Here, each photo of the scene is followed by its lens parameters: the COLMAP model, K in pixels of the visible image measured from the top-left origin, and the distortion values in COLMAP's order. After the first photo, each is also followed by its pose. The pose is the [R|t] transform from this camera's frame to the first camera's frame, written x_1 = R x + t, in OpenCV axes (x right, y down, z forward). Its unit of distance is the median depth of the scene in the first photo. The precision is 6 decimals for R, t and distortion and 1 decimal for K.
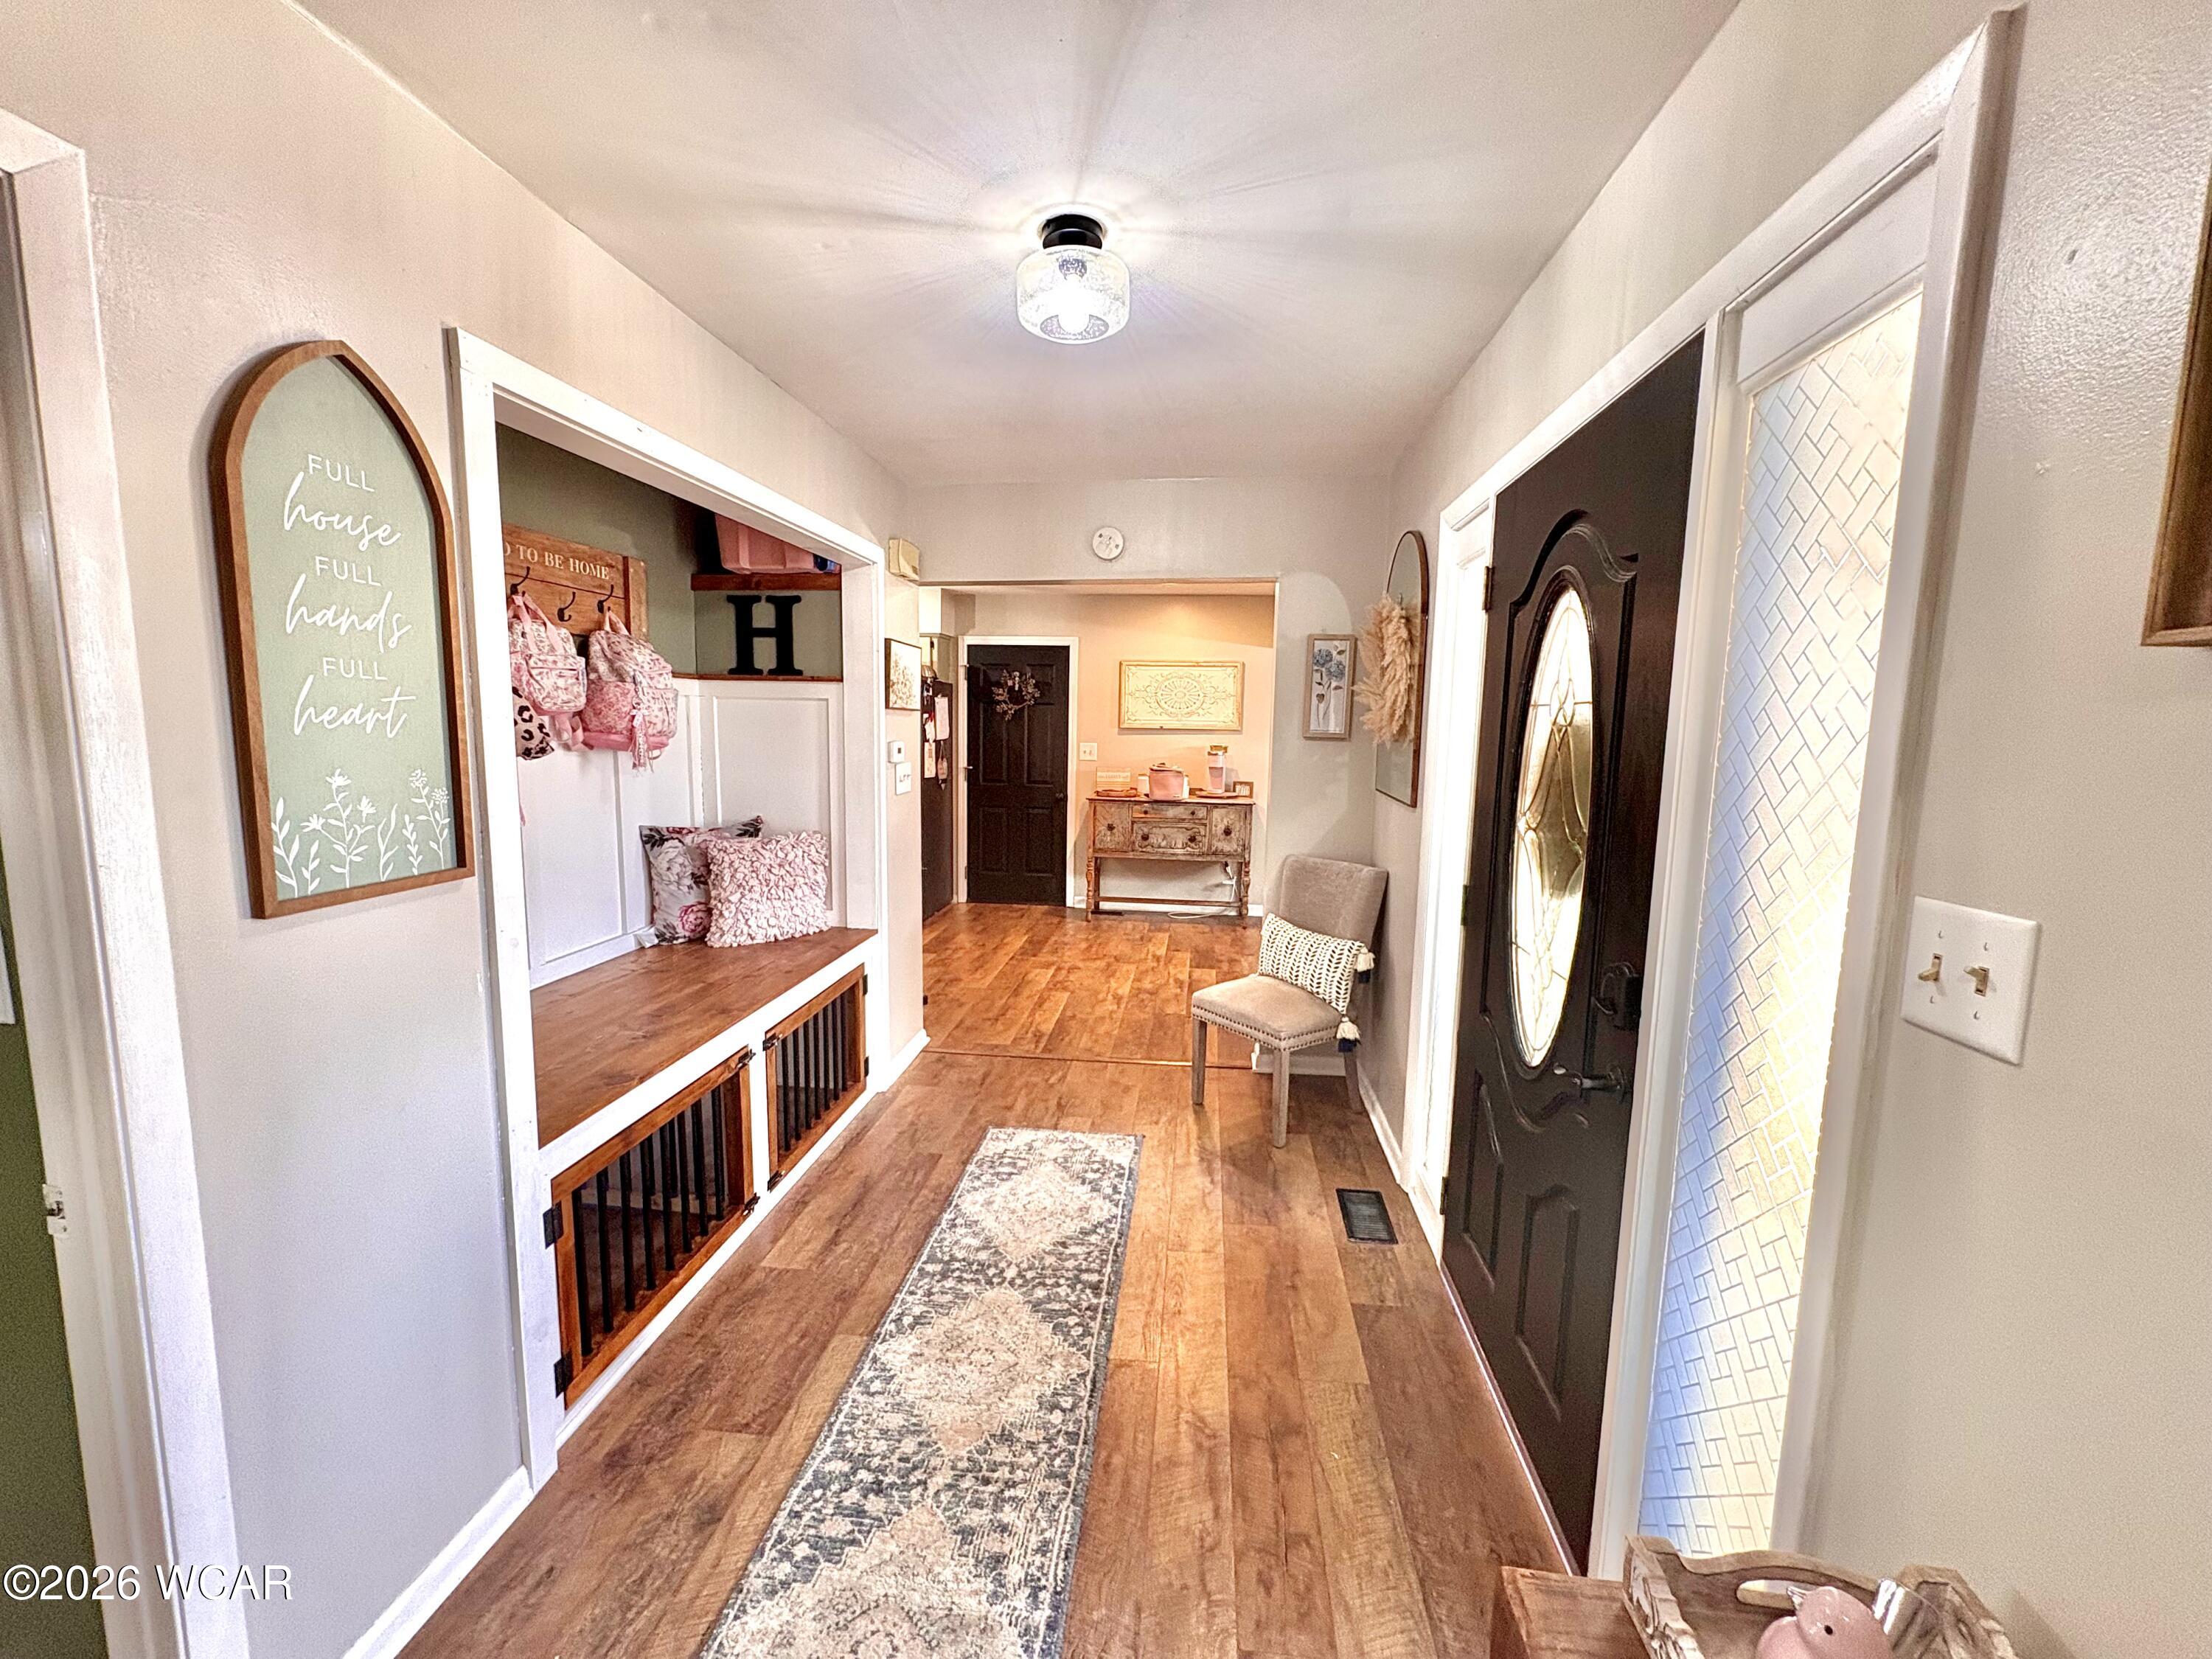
lens RADIAL K [[880.1, 0, 1108.3], [0, 880.1, 823.0], [0, 0, 1]] dist [0.000995, 0.000175]
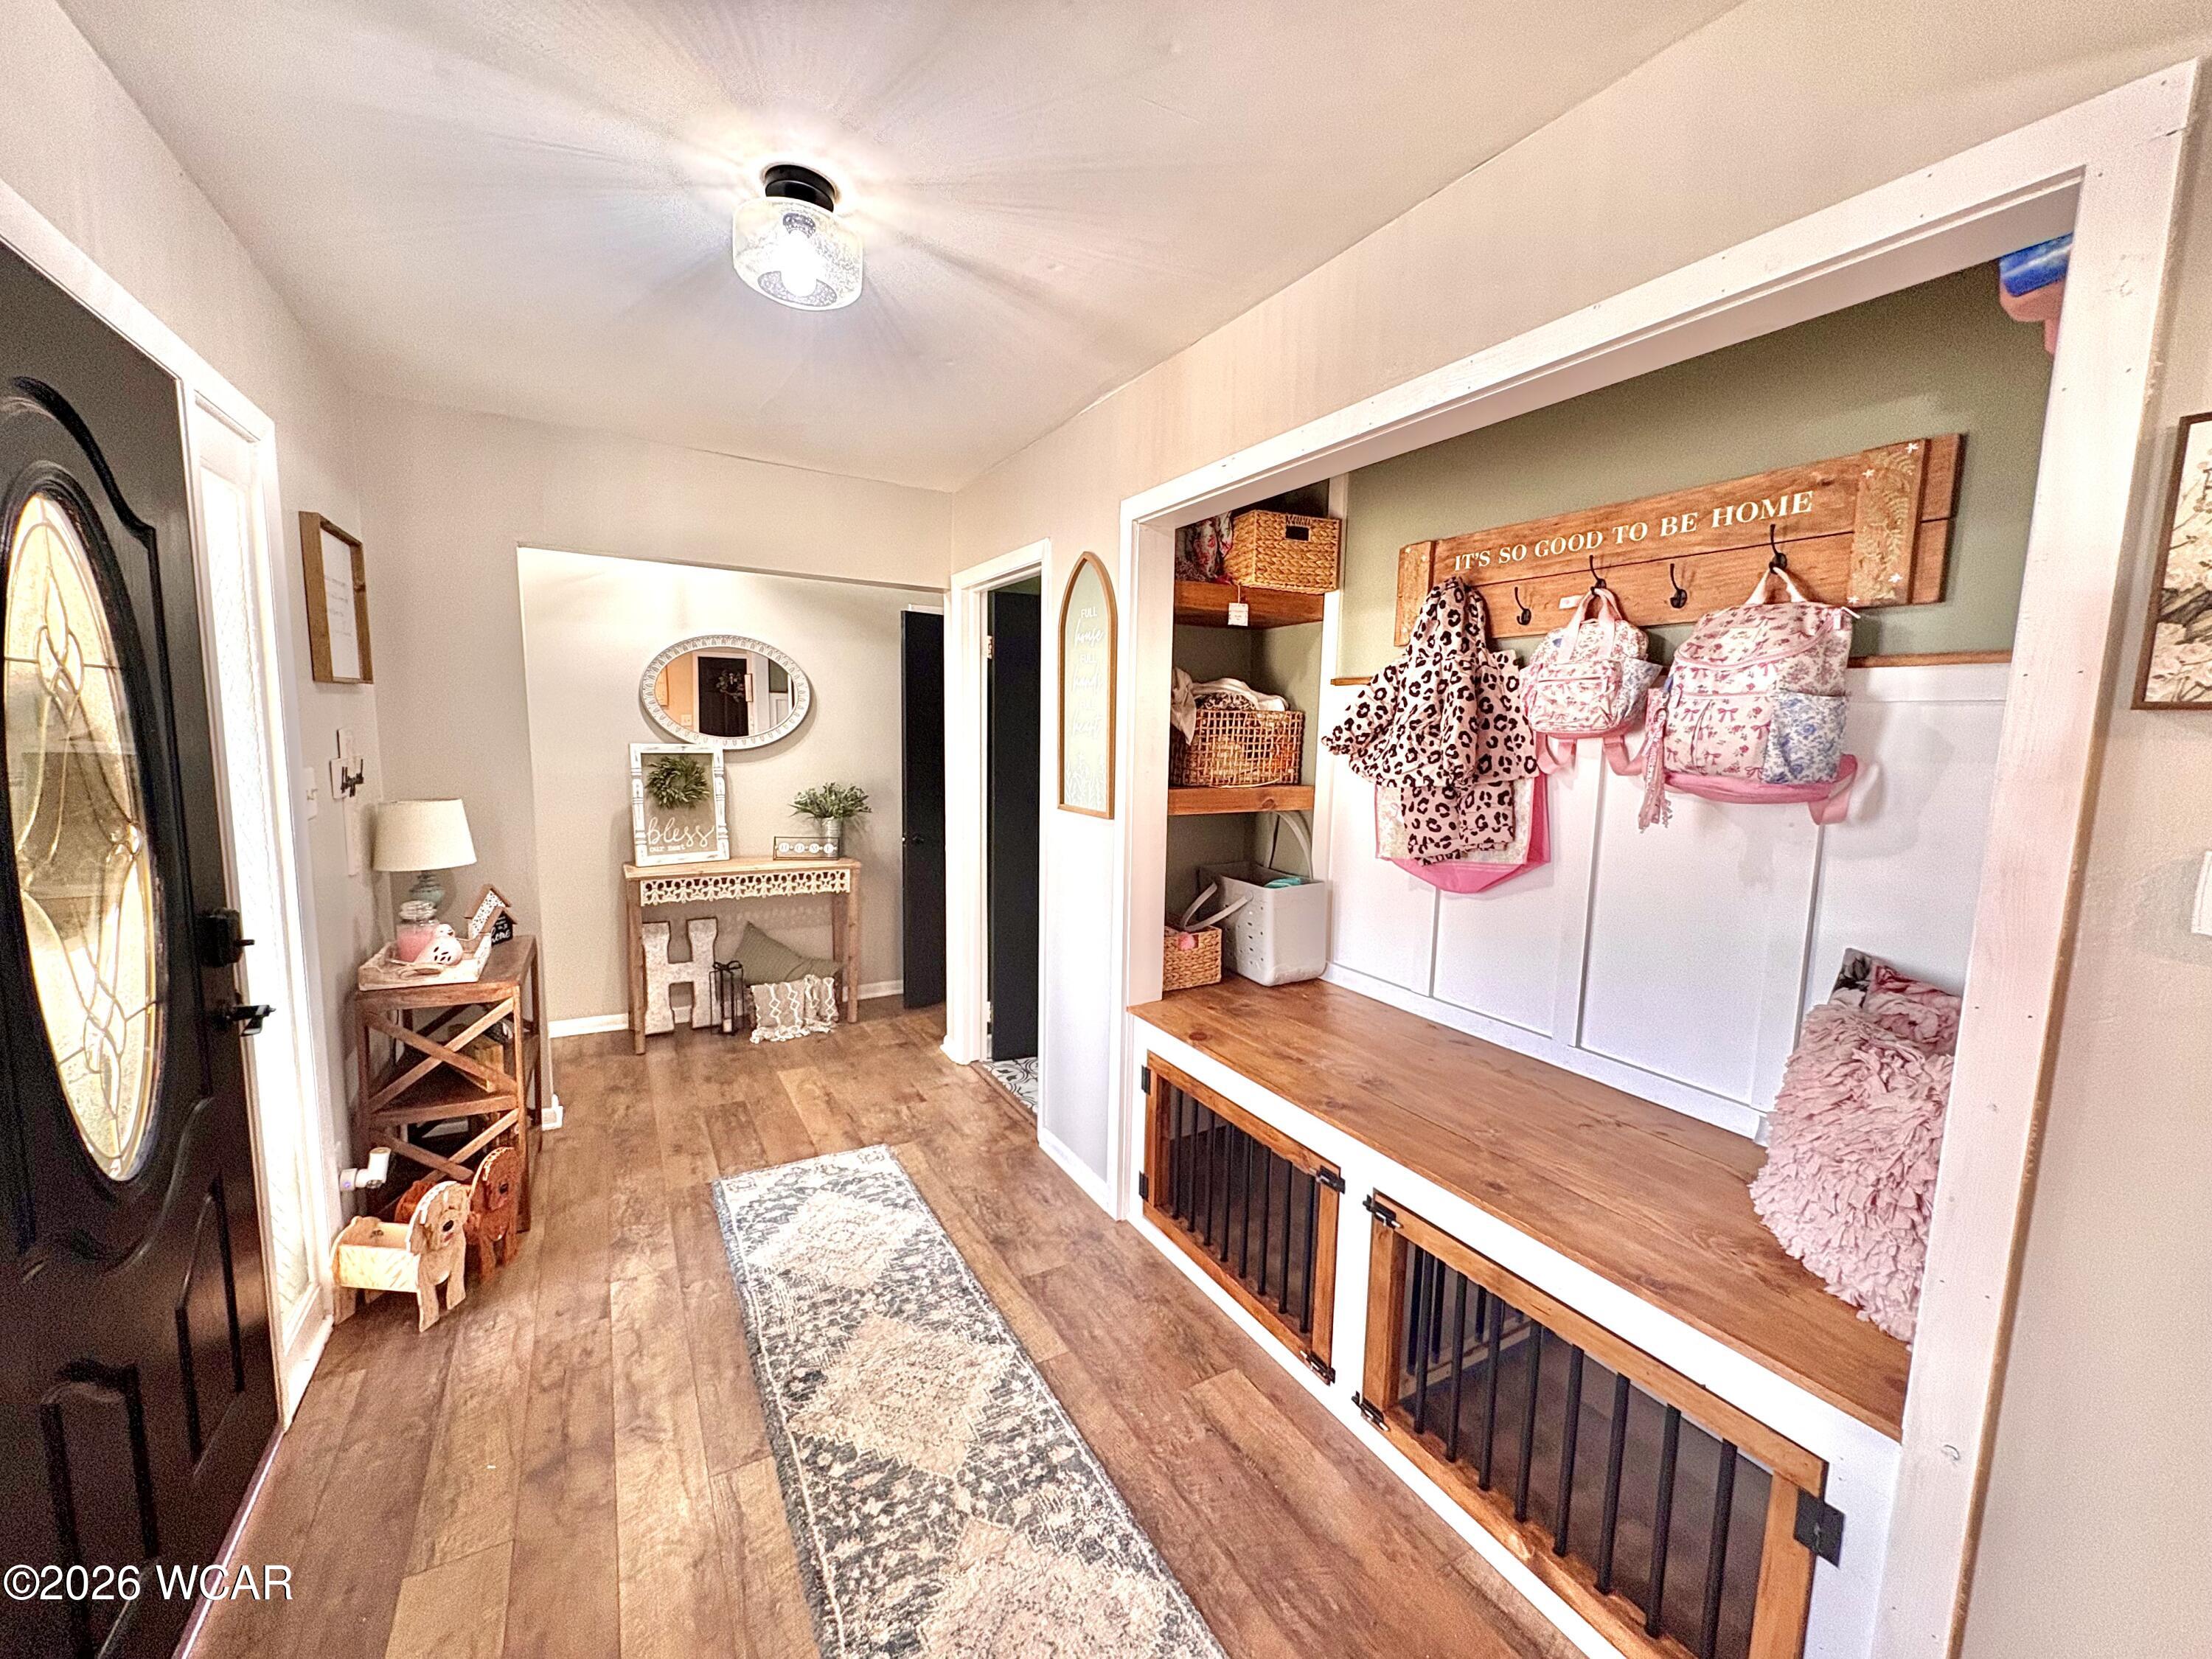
lens RADIAL K [[880.1, 0, 1104.8], [0, 880.1, 827.9], [0, 0, 1]] dist [0.000995, 0.000175]
pose [[-0.804936, 0.037488, -0.592176, 0.185551], [-0.102876, 0.974071, 0.201501, -0.161976], [0.584376, 0.223116, -0.780208, 1.408792]]
